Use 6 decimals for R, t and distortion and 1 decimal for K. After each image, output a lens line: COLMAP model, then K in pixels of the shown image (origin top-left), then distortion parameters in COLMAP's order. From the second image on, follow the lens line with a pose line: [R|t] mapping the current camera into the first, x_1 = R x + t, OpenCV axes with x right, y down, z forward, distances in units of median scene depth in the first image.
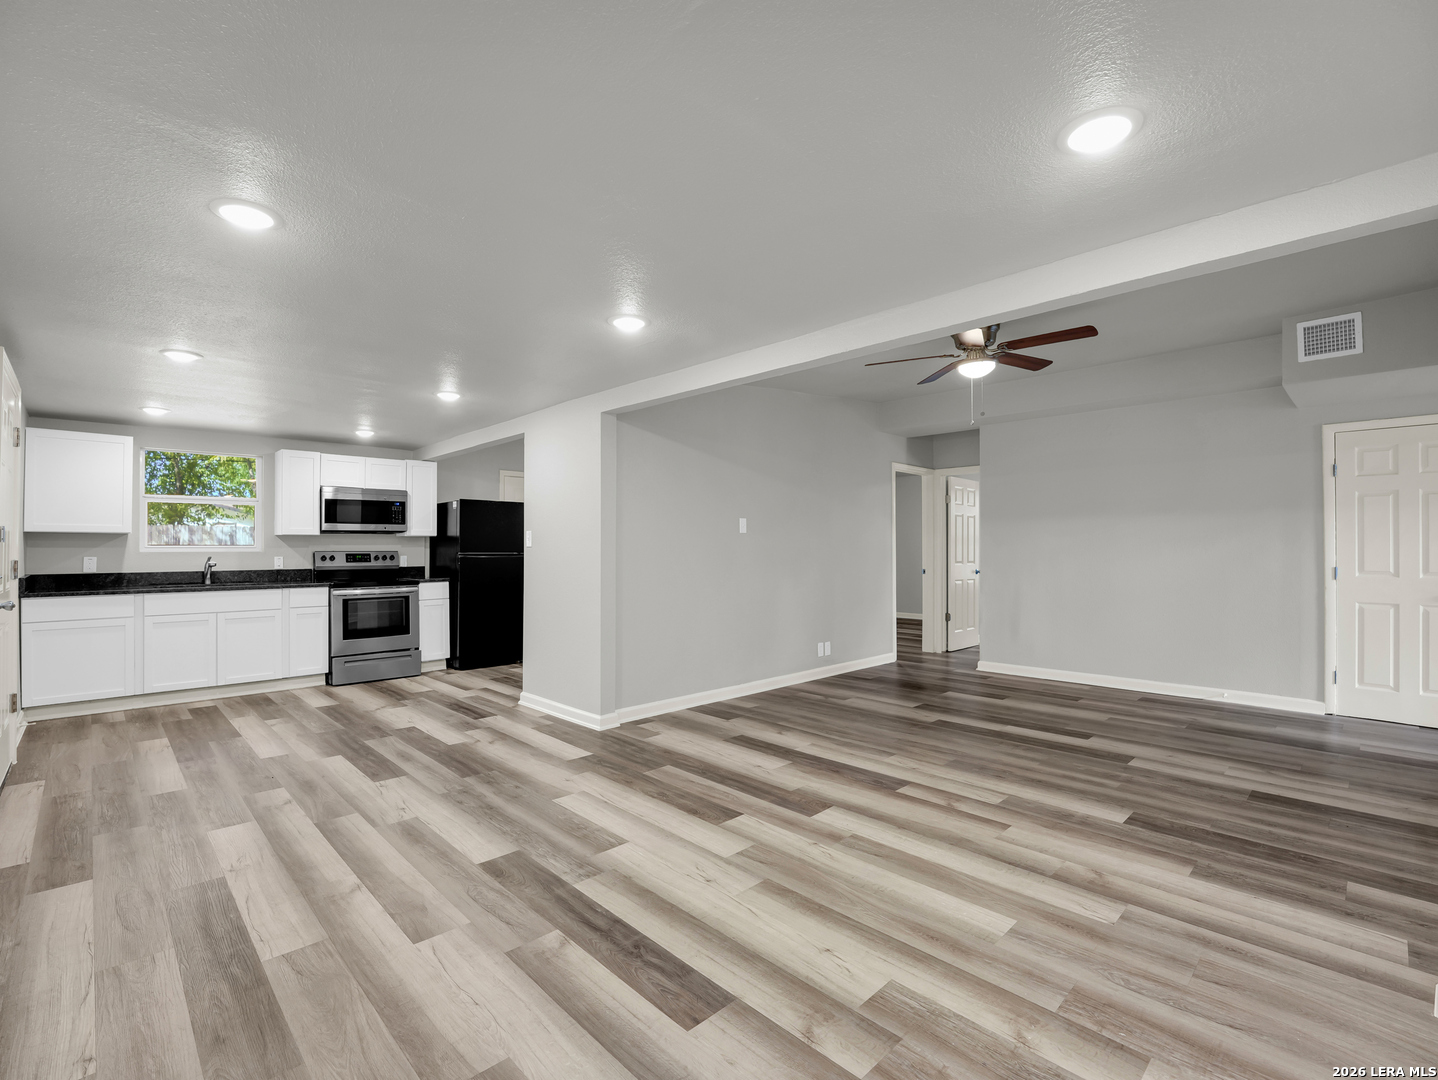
lens RADIAL K [[666.1, 0, 721.1], [0, 666.1, 547.4], [0, 0, 1]] dist [-0.021410, 0.000664]
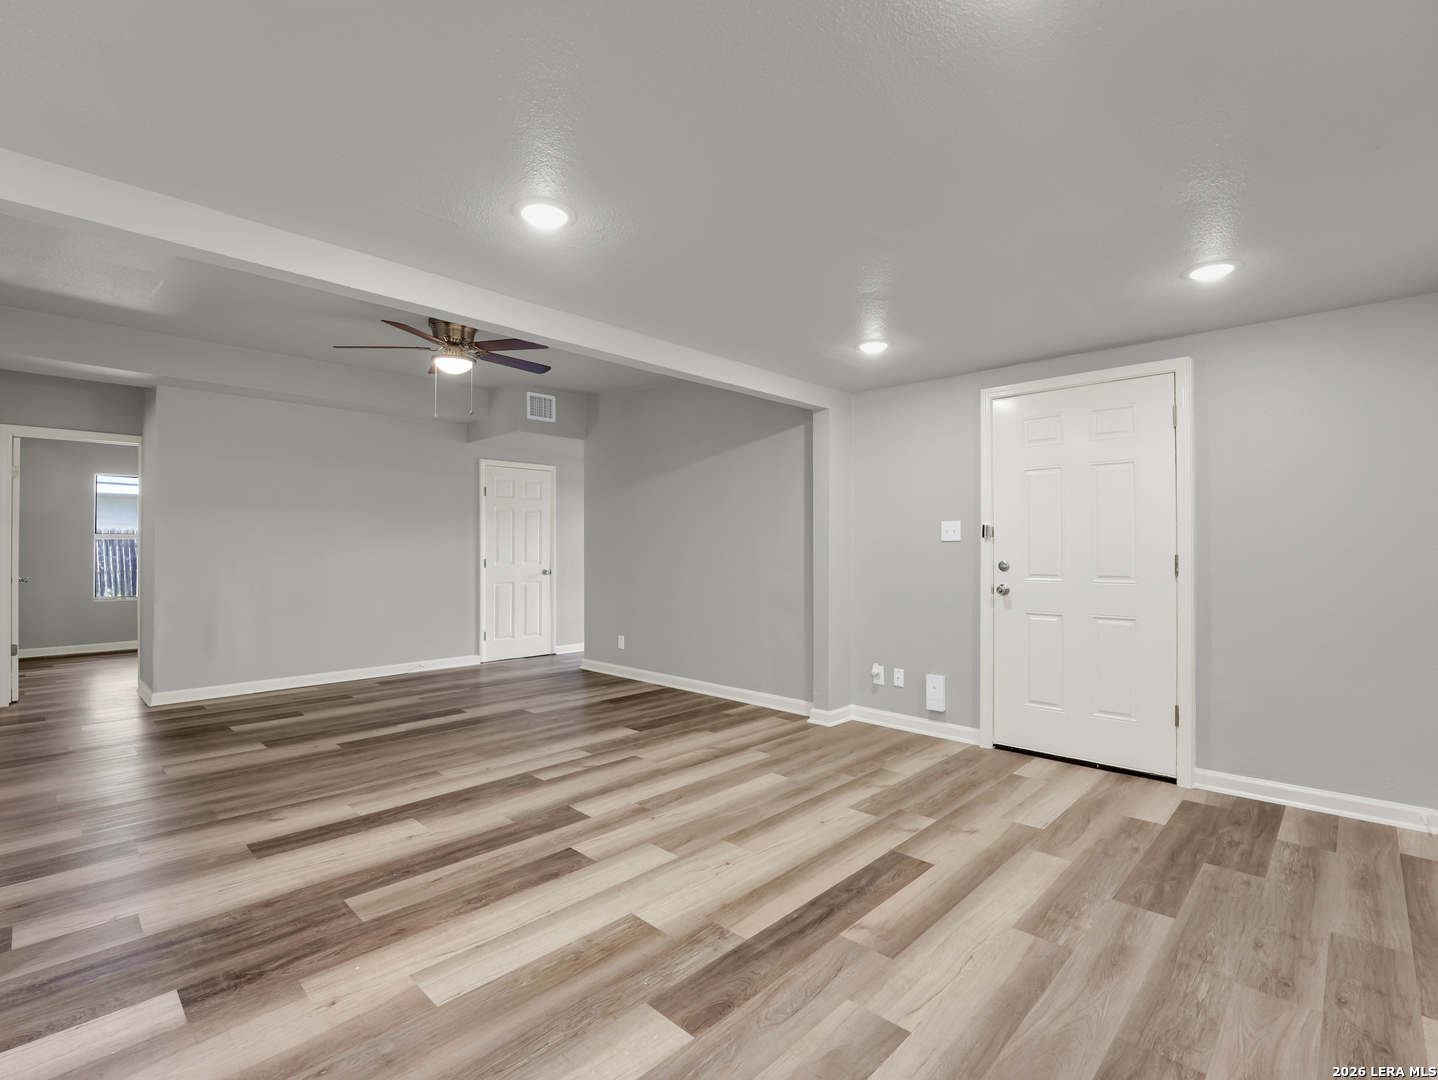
lens RADIAL K [[666.1, 0, 720.7], [0, 666.1, 537.9], [0, 0, 1]] dist [-0.021410, 0.000664]
pose [[-0.027880, 0.018044, 0.999448, -0.820085], [0.000016, 0.999837, -0.018050, 0.016473], [-0.999611, -0.000488, -0.027876, 0.815461]]
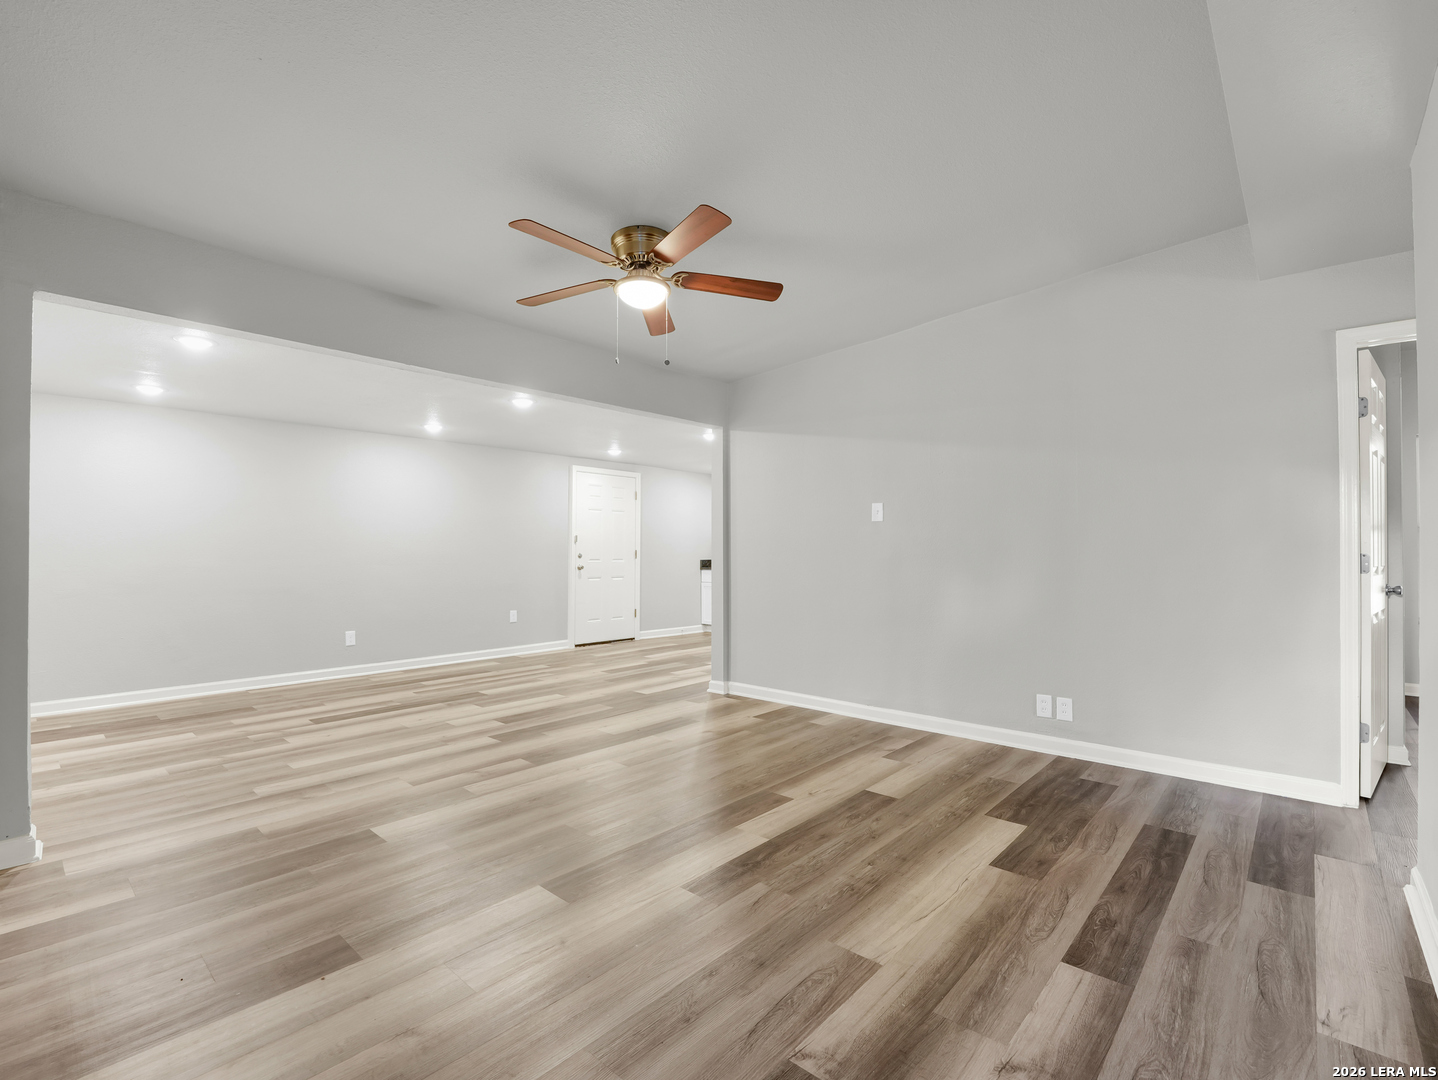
lens RADIAL K [[666.1, 0, 727.2], [0, 666.1, 547.5], [0, 0, 1]] dist [-0.021410, 0.000664]
pose [[0.065888, -0.003704, -0.997820, 1.491538], [0.003744, 0.999987, -0.003465, 0.022245], [0.997820, -0.003507, 0.065901, 1.366705]]
